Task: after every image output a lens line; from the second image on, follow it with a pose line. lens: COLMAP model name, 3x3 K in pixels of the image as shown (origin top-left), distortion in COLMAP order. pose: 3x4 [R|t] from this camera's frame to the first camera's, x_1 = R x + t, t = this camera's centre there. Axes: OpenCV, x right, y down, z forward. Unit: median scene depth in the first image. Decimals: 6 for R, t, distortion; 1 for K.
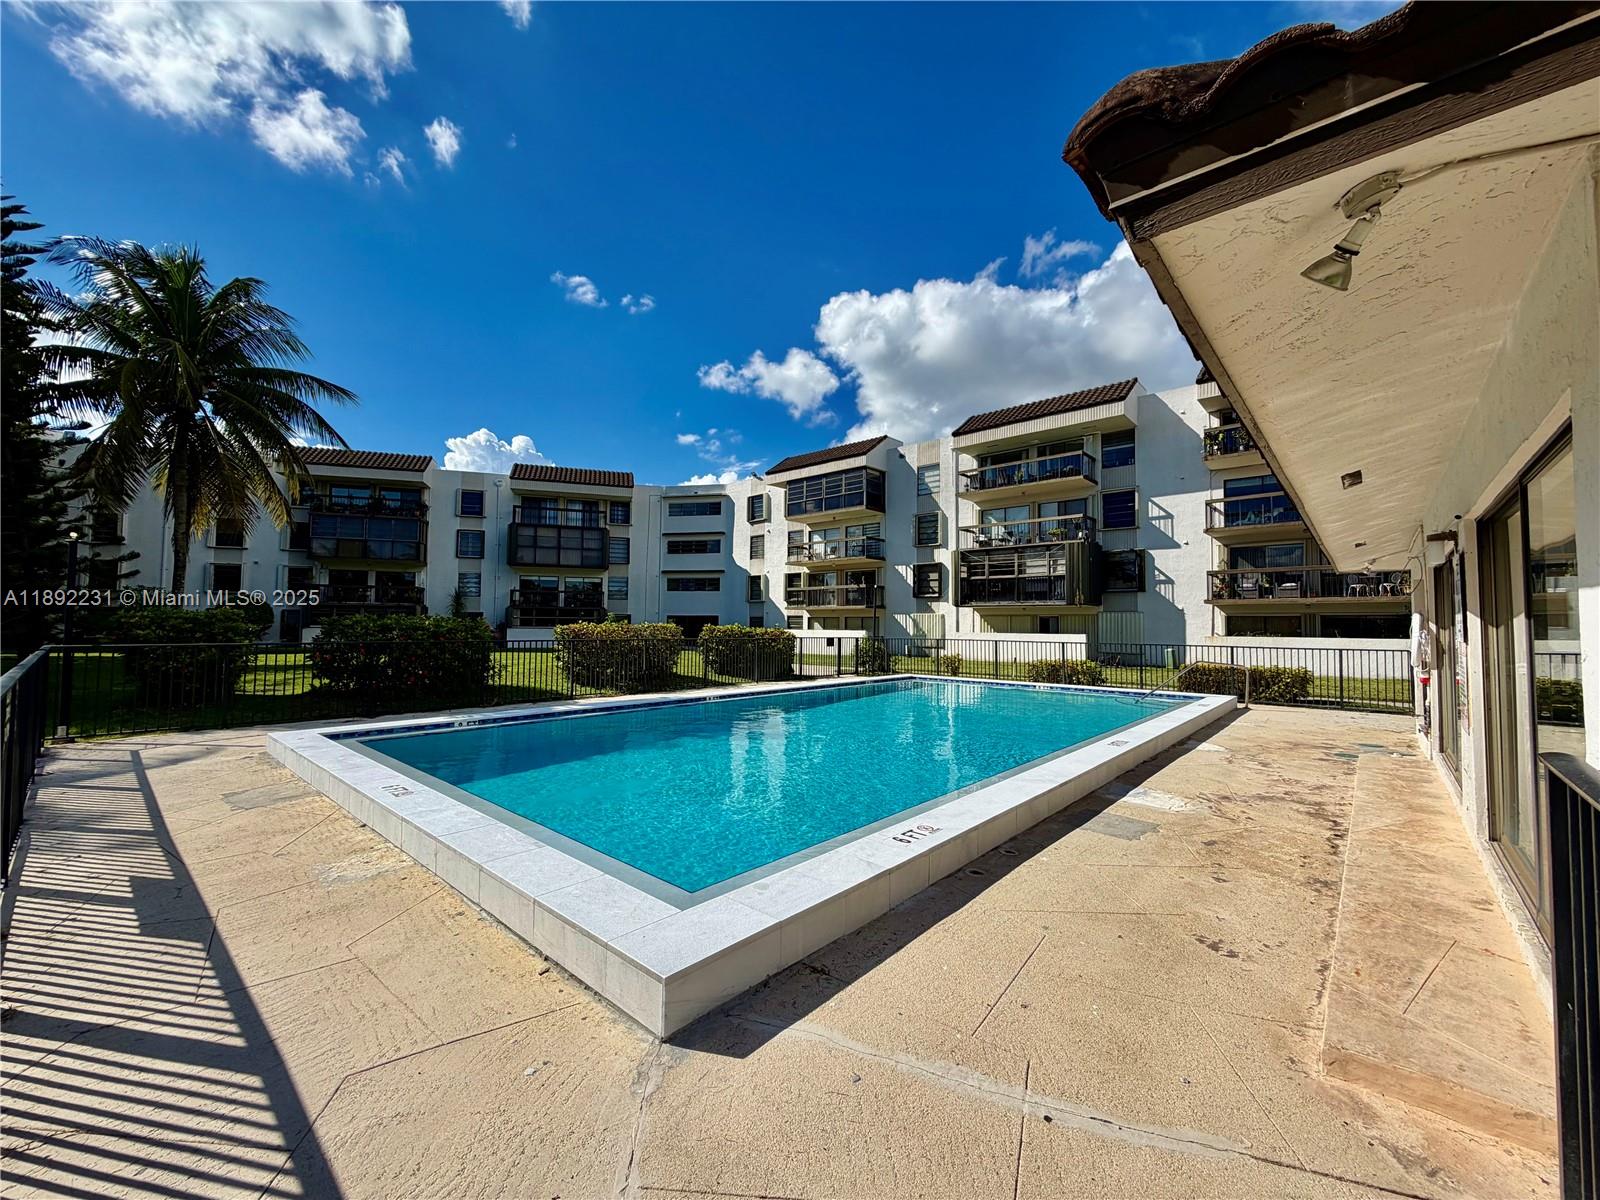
lens RADIAL K [[638.5, 0, 796.2], [0, 638.5, 599.7], [0, 0, 1]] dist [-0.000336, 0.000122]
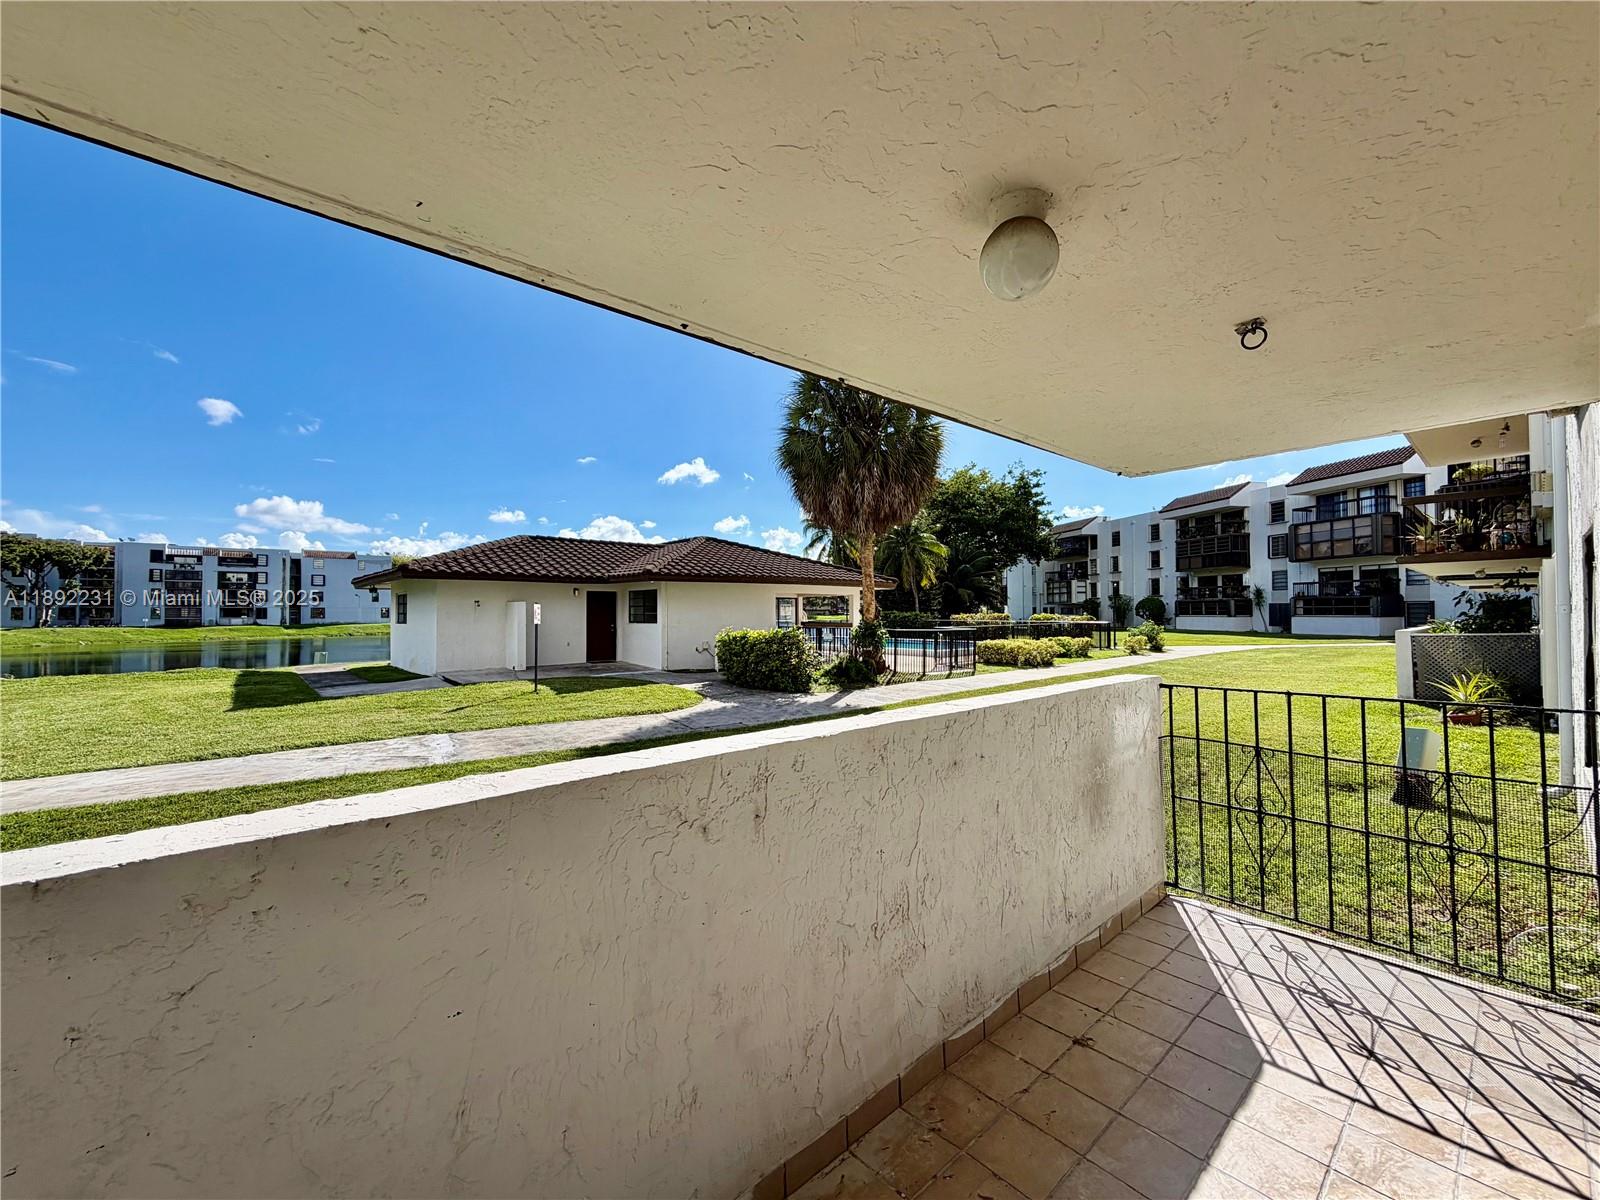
lens RADIAL K [[638.5, 0, 796.2], [0, 638.5, 599.7], [0, 0, 1]] dist [-0.000336, 0.000122]
pose [[-0.124781, -0.028279, -0.991781, 0.761366], [0.043434, 0.998480, -0.033934, 0.013533], [0.991233, -0.047312, -0.123363, 0.242574]]
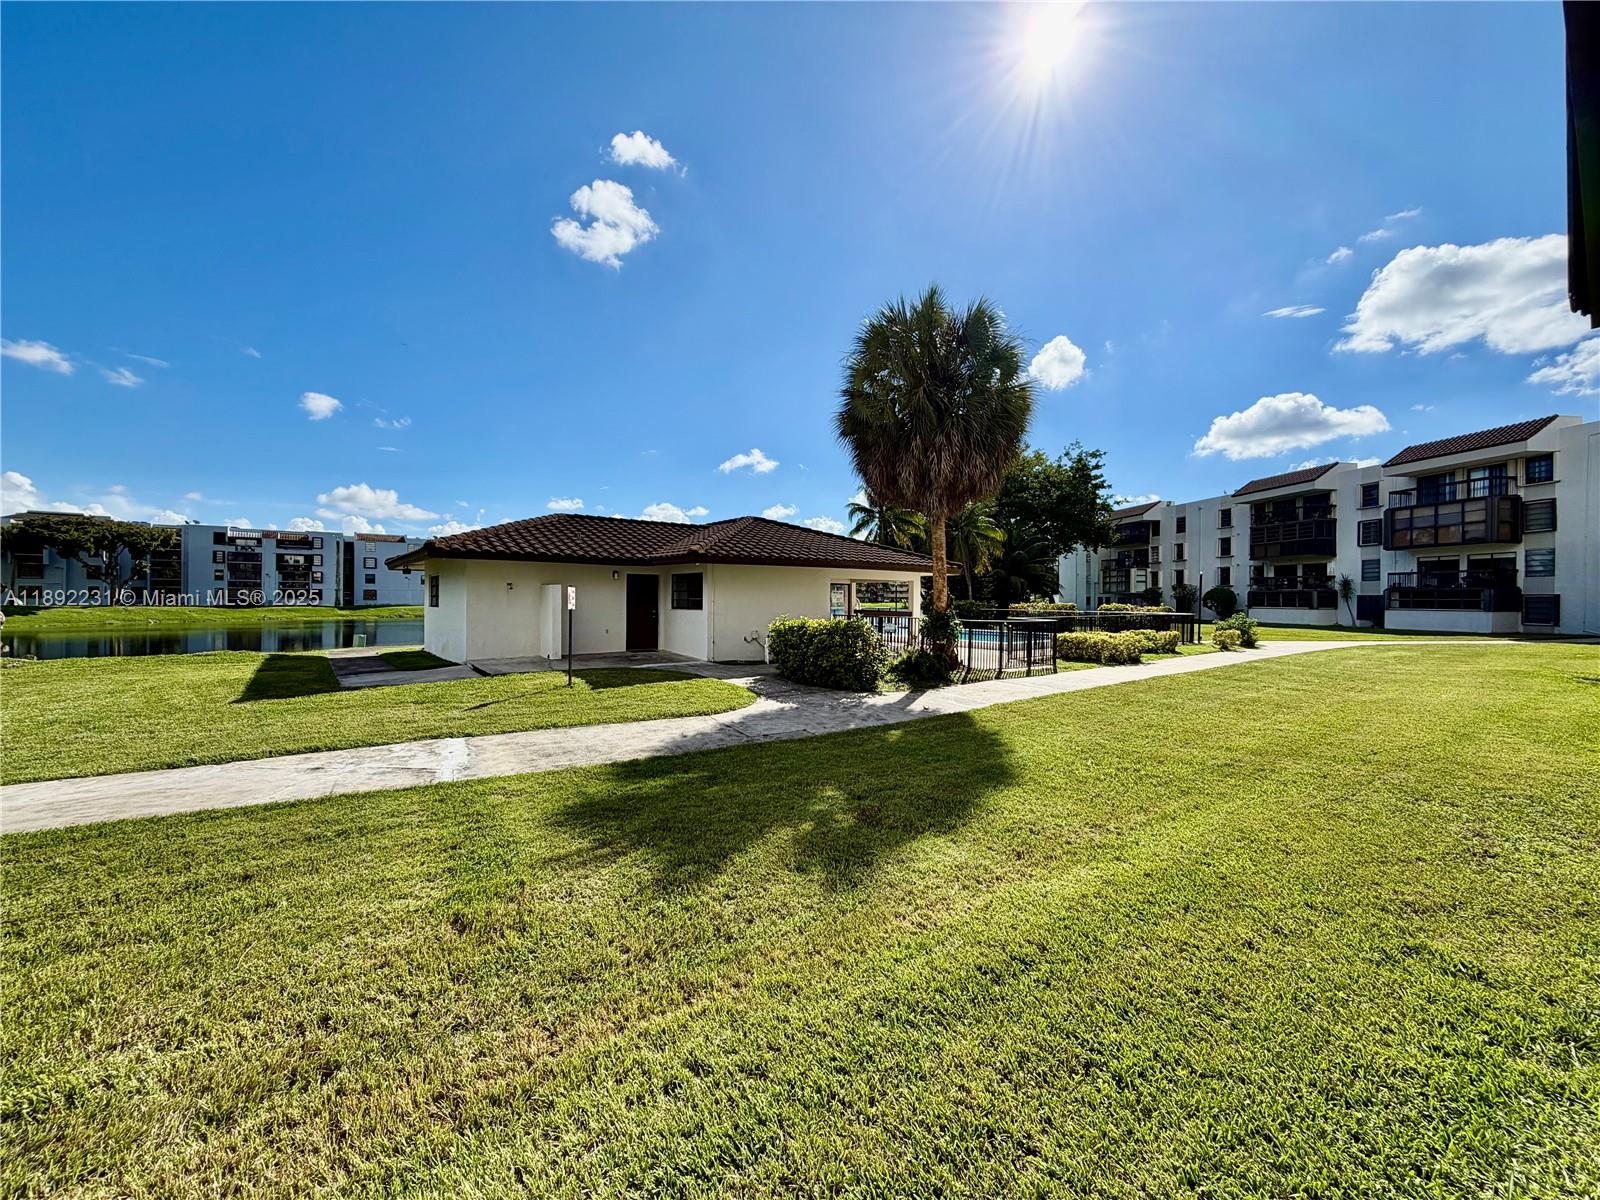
lens RADIAL K [[638.5, 0, 796.2], [0, 638.5, 599.7], [0, 0, 1]] dist [-0.000336, 0.000122]
pose [[-0.183028, -0.009303, -0.983064, 0.721722], [0.031677, 0.999380, -0.015355, 0.012394], [0.982597, -0.033950, -0.182620, 0.224551]]
